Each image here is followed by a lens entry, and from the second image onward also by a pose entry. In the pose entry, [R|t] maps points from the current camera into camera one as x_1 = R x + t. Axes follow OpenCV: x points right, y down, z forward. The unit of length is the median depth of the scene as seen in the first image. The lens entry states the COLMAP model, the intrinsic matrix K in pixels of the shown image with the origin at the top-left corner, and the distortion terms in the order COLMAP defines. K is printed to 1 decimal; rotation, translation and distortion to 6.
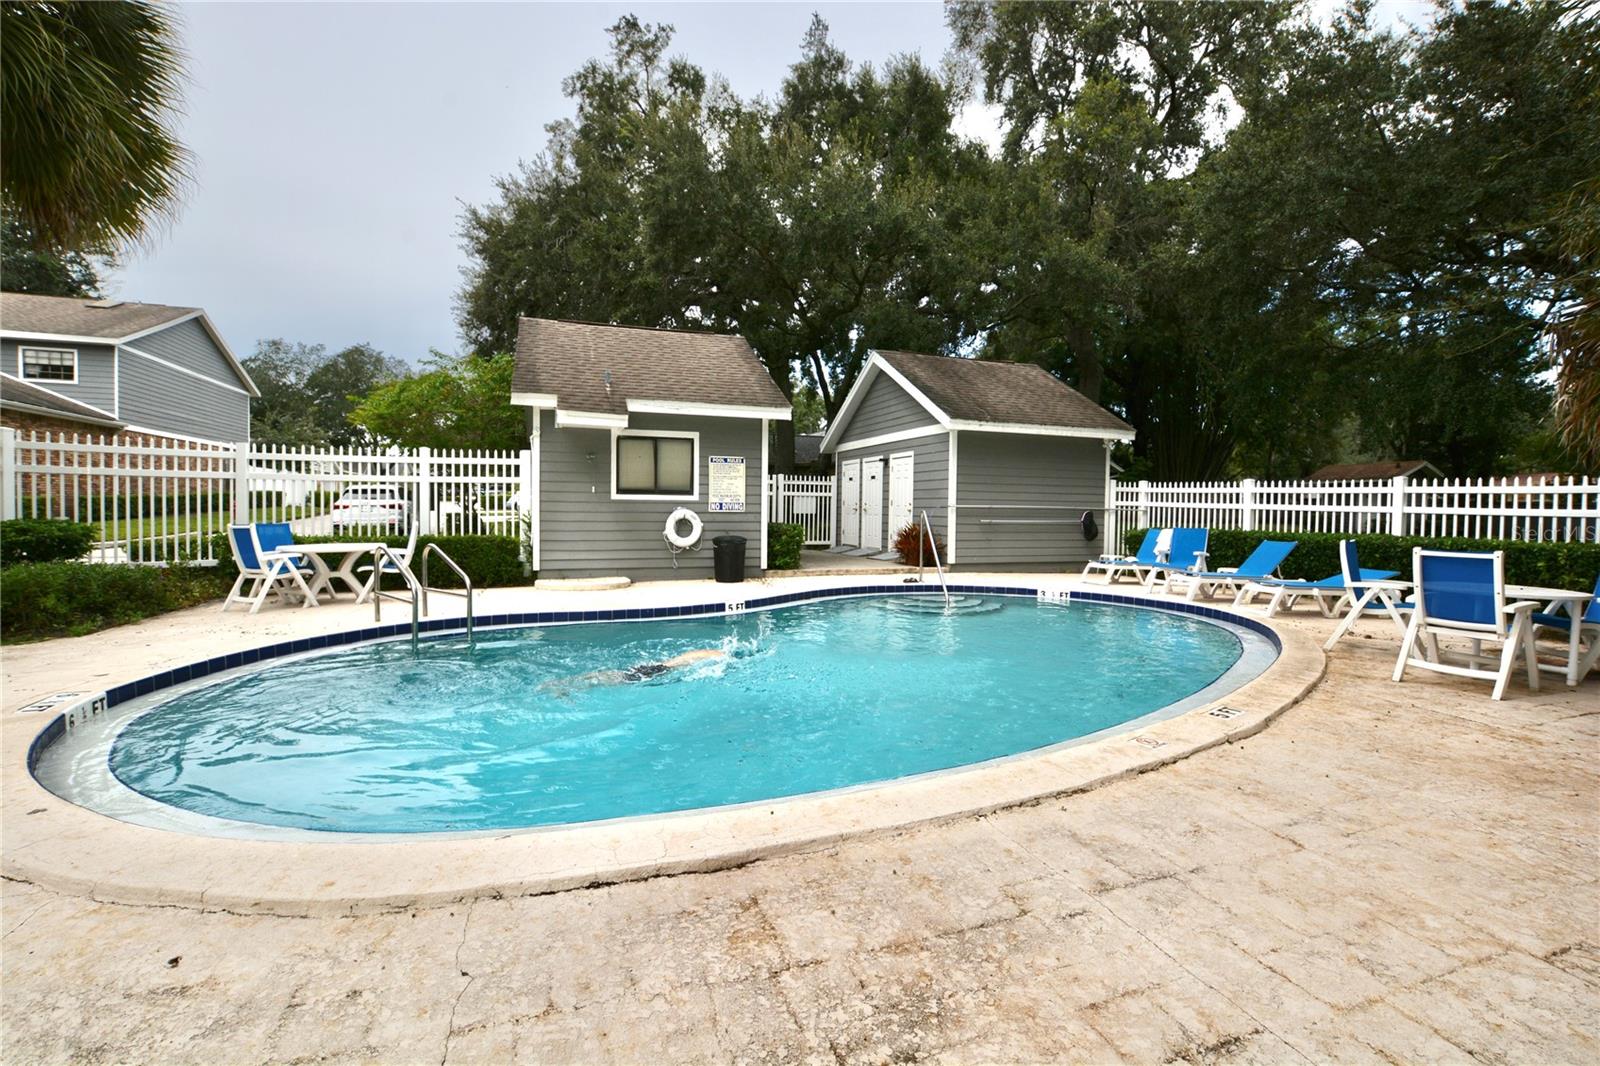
lens RADIAL K [[675.5, 0, 800.0], [0, 675.5, 533.0], [0, 0, 1]] dist [-0.047219, 0.007475]
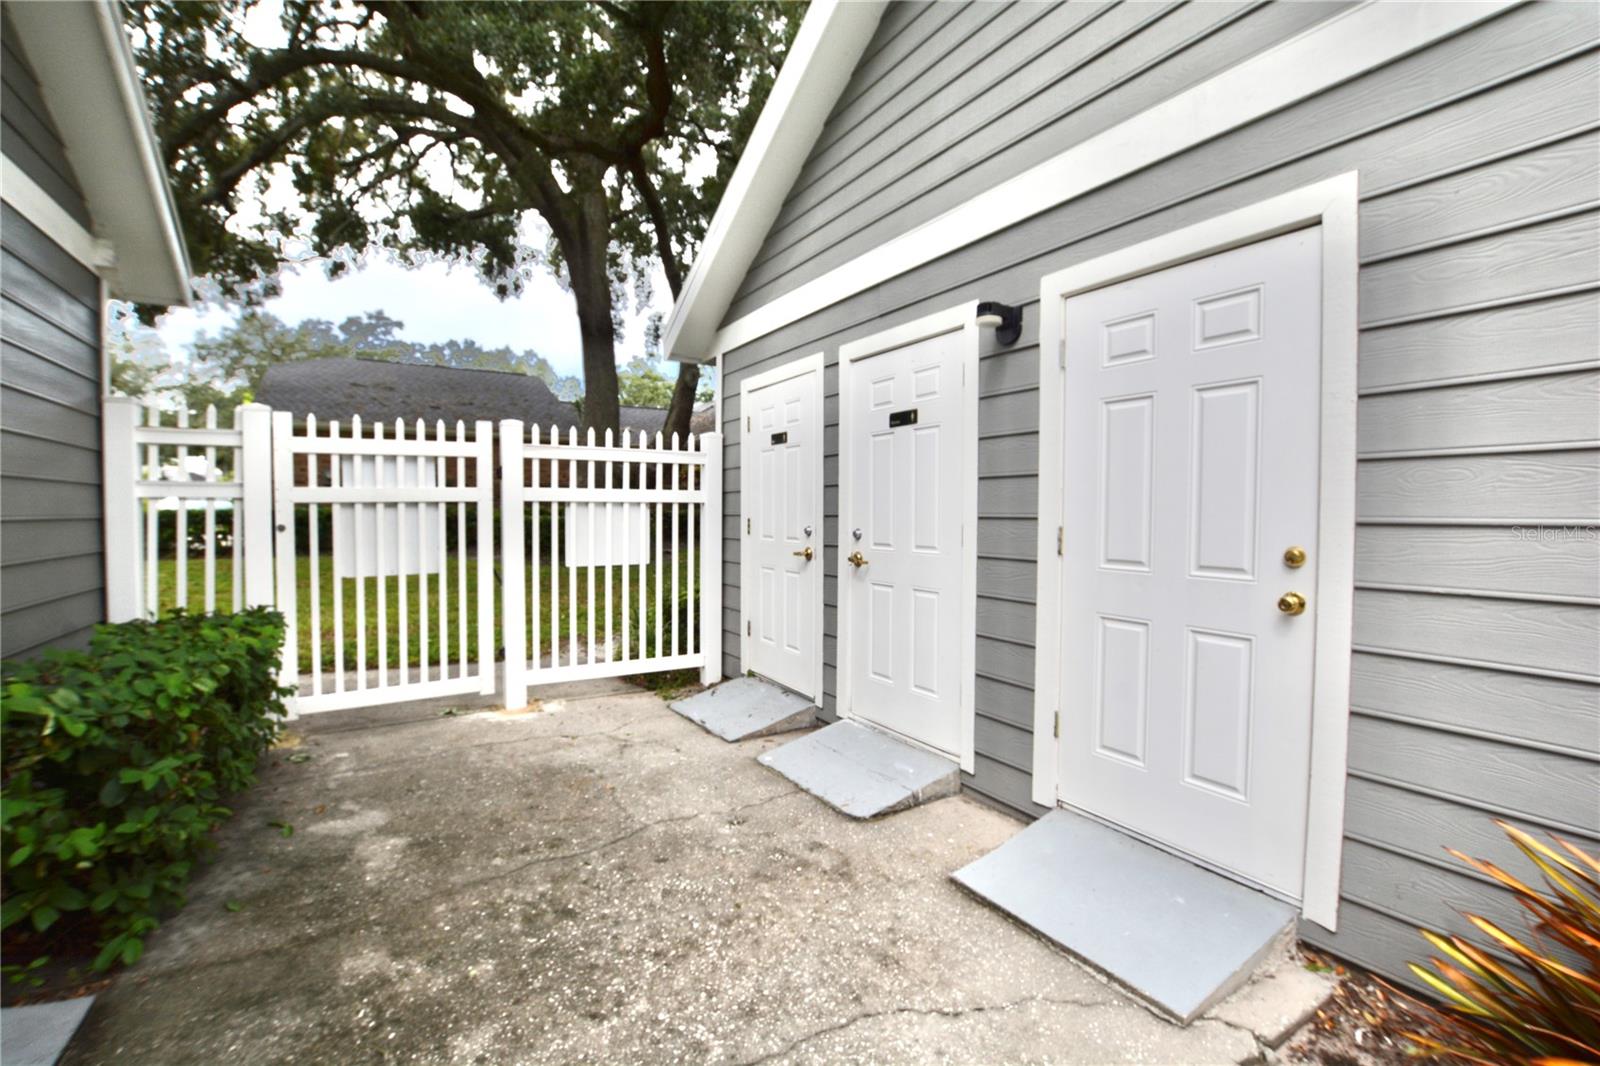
lens RADIAL K [[675.5, 0, 800.0], [0, 675.5, 533.0], [0, 0, 1]] dist [-0.047219, 0.007475]
pose [[0.975695, -0.016174, 0.218538, 0.023769], [0.018018, 0.999817, -0.006446, -0.039498], [-0.218393, 0.010226, 0.975807, 0.720344]]
